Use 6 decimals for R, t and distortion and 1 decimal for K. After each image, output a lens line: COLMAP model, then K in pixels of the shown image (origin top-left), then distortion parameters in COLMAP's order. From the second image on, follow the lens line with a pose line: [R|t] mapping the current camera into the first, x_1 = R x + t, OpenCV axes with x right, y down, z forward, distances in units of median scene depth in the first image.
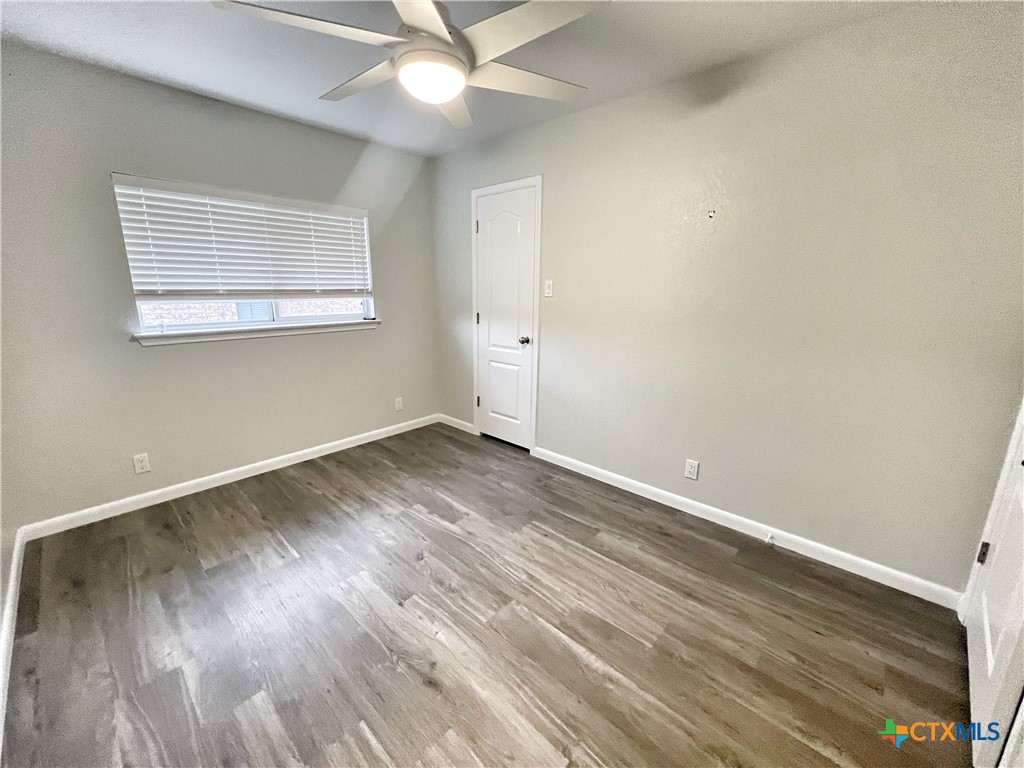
lens RADIAL K [[411.7, 0, 507.4], [0, 411.7, 378.6], [0, 0, 1]] dist [0.002009, -0.000003]
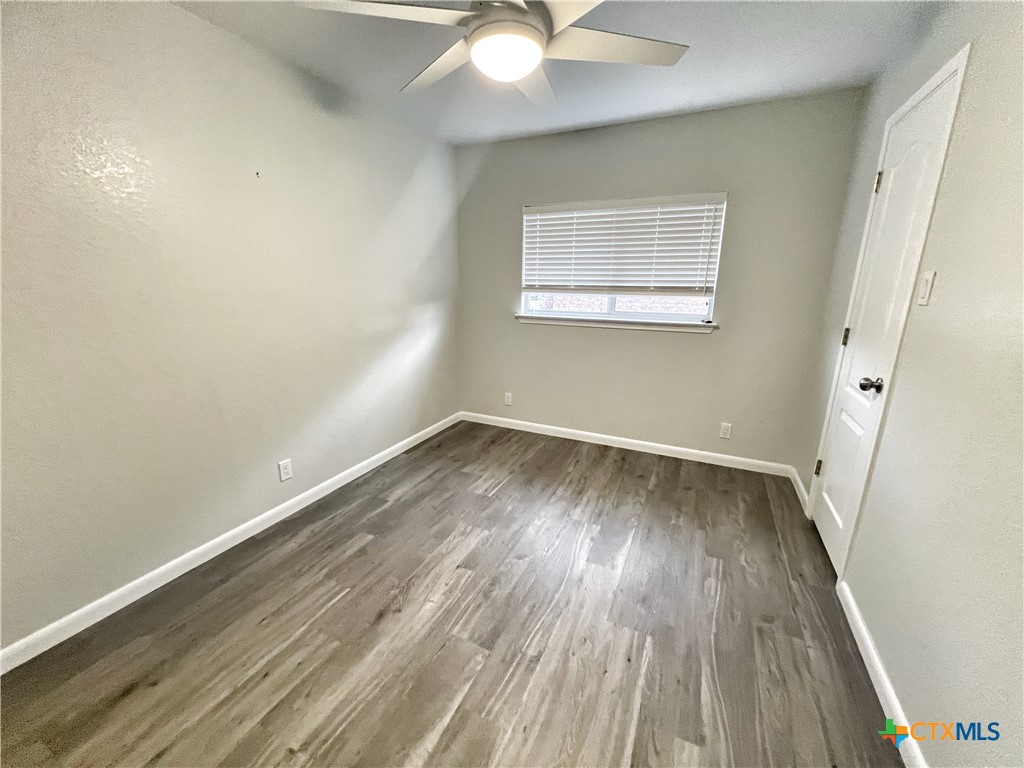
lens RADIAL K [[411.7, 0, 514.5], [0, 411.7, 379.1], [0, 0, 1]] dist [0.002009, -0.000003]
pose [[0.299331, 0.218802, -0.928723, 0.518135], [-0.218297, 0.963240, 0.156576, -0.108115], [0.928842, 0.155870, 0.336091, 0.503500]]
